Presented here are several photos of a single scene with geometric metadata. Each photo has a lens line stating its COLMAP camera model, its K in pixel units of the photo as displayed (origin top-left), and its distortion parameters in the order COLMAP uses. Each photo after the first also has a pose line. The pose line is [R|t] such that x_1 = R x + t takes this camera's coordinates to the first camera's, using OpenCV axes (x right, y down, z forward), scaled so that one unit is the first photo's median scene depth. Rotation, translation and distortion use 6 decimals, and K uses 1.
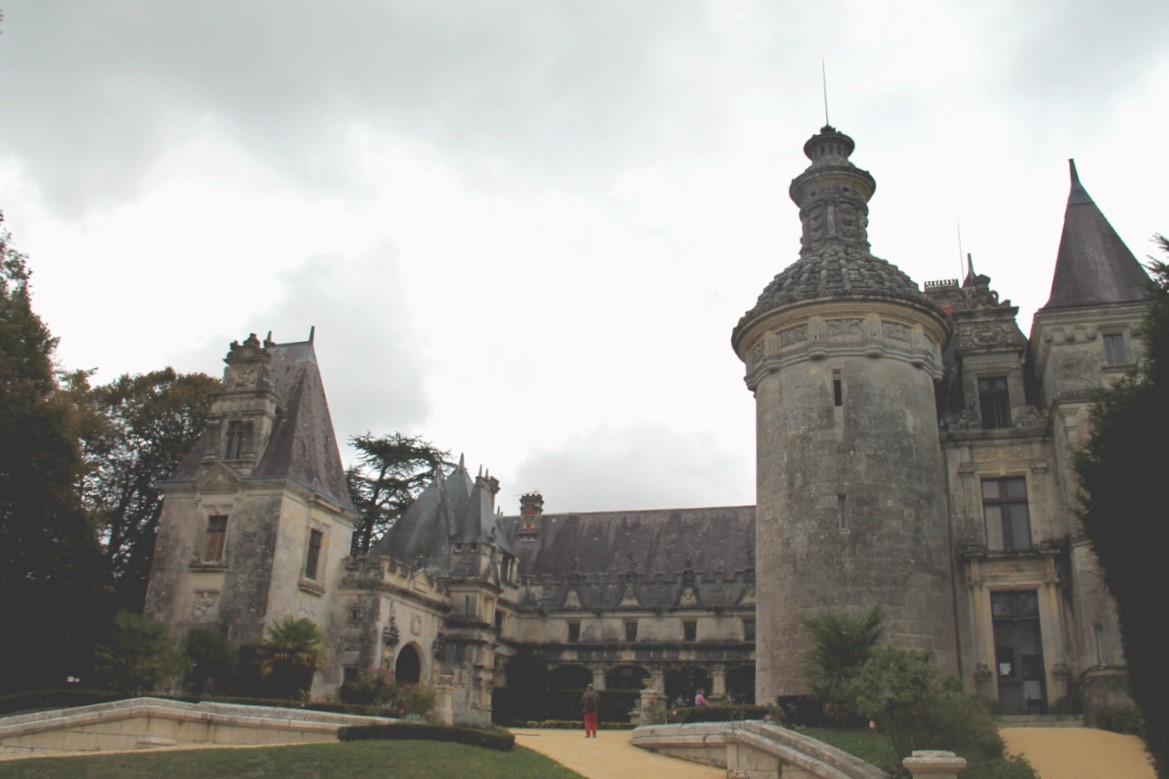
lens RADIAL K [[1006.7, 0, 590.5], [0, 1006.7, 365.2], [0, 0, 1]] dist [-0.156825, 0.027311]
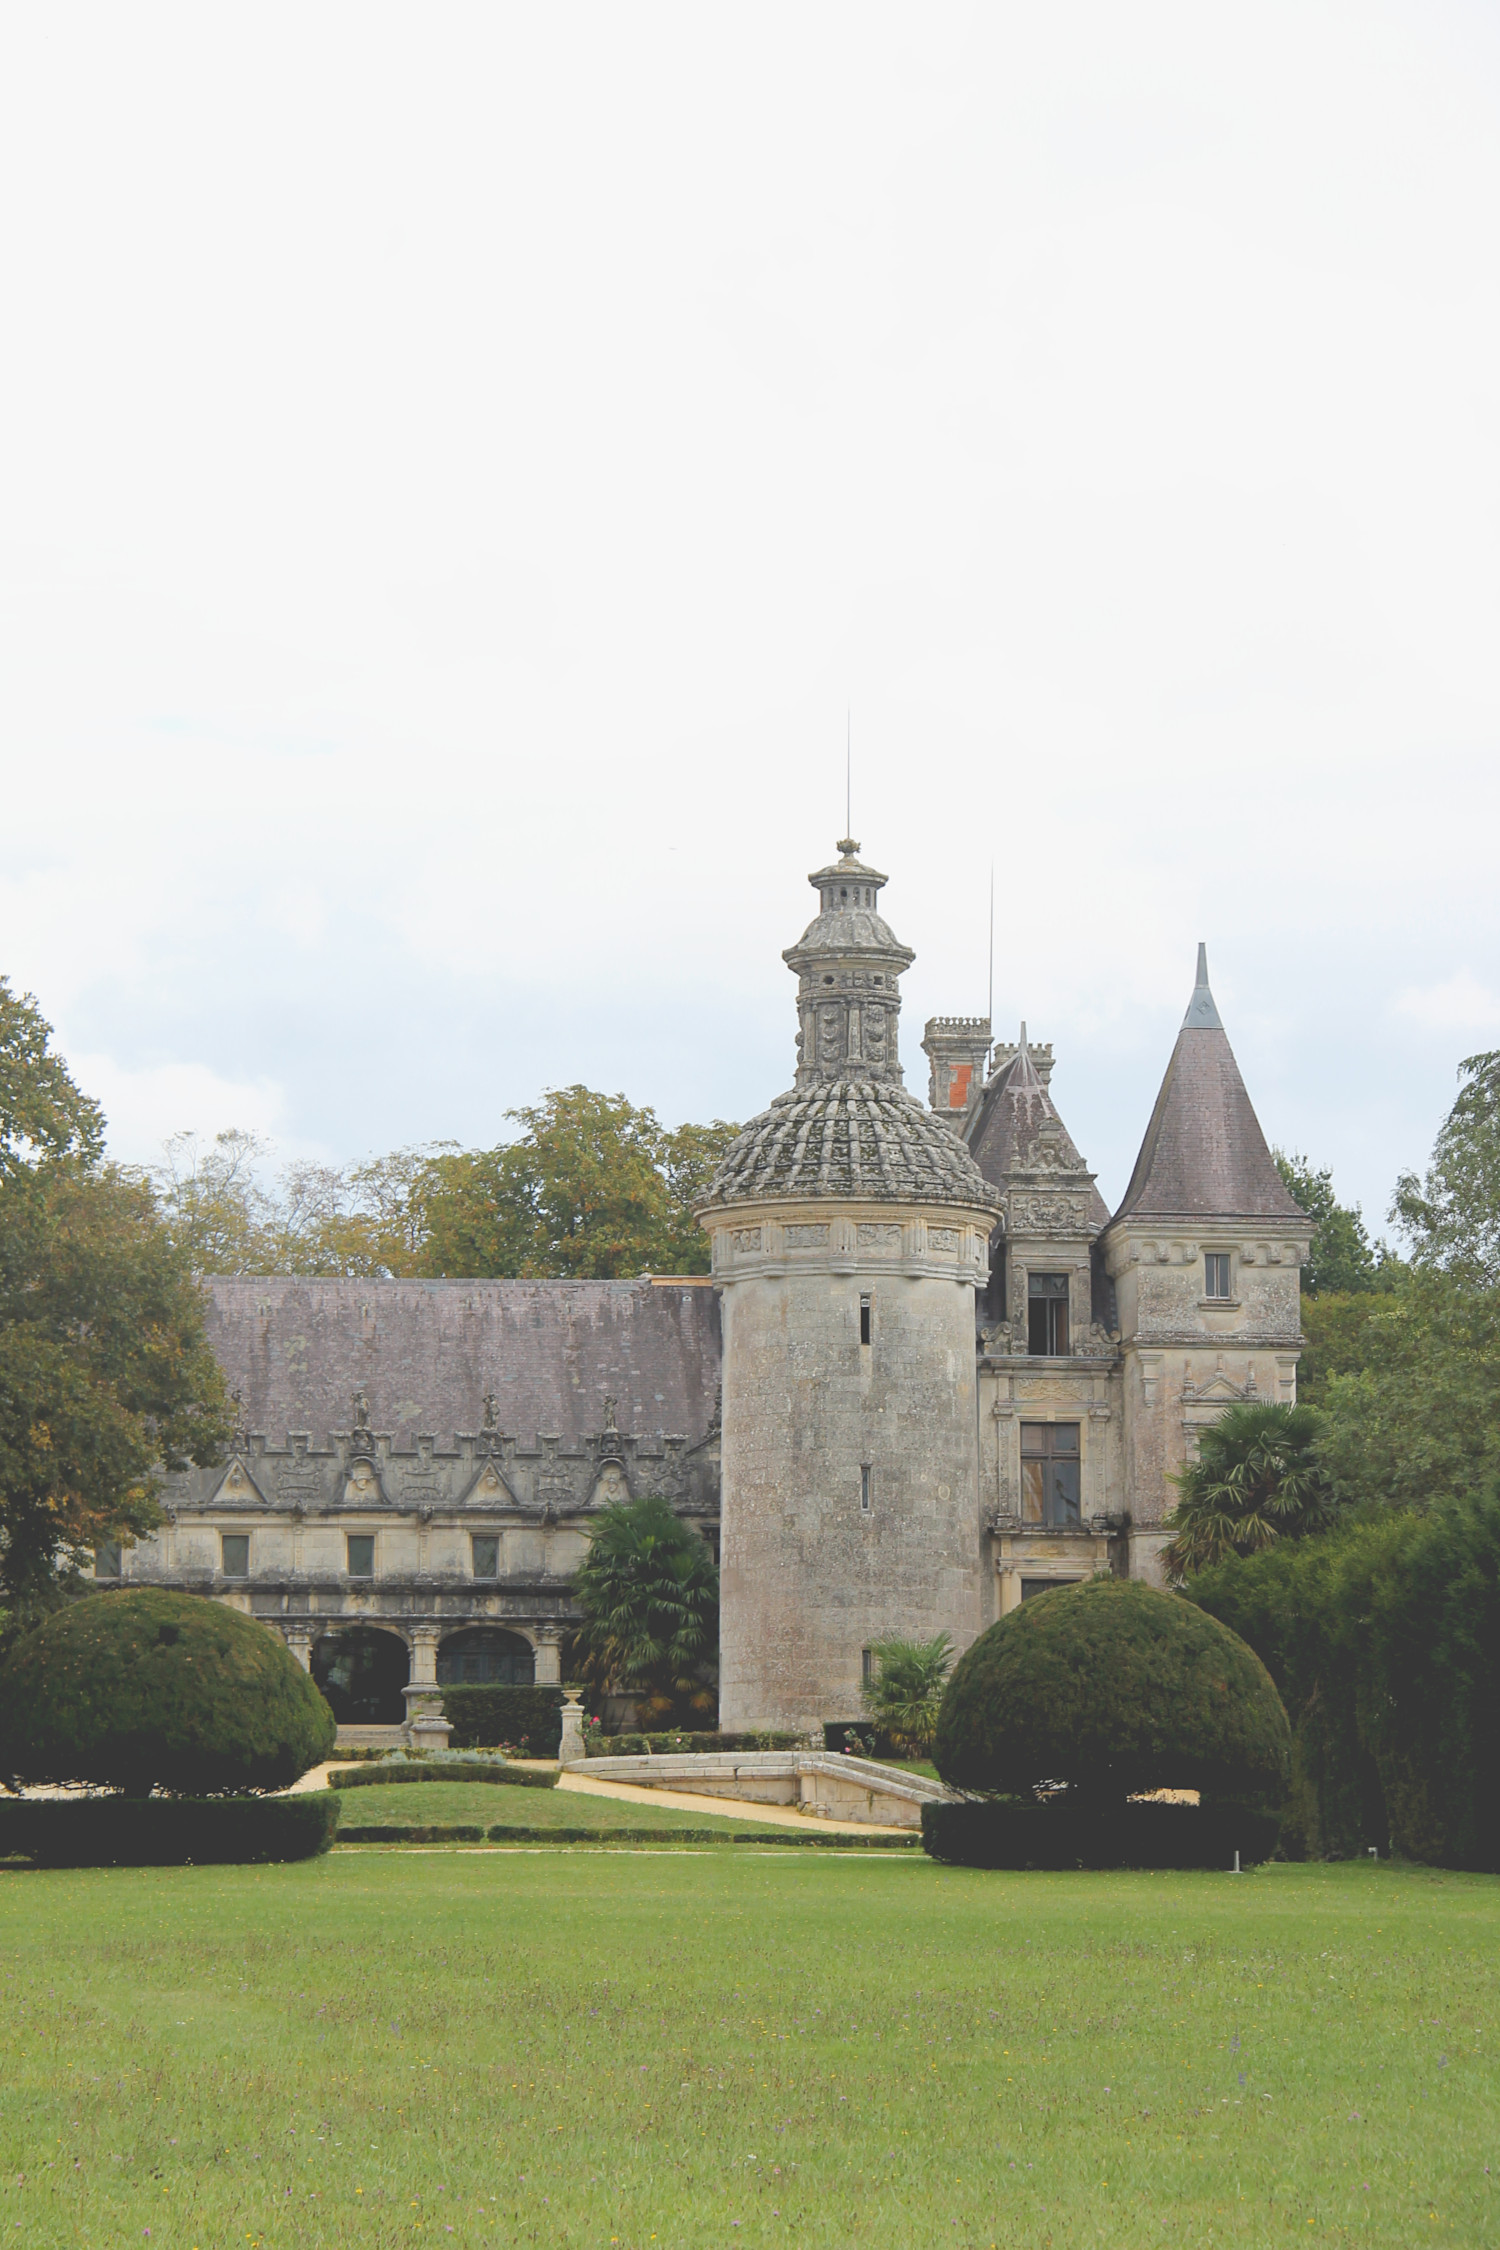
lens RADIAL K [[4563.2, 0, 748.4], [0, 4563.2, 1126.6], [0, 0, 1]] dist [0.135217, 0.000000]
pose [[0.919705, 0.028592, 0.391569, -1.133046], [-0.115735, 0.972771, 0.200803, -0.763270], [-0.375165, -0.229998, 0.897971, -1.937428]]
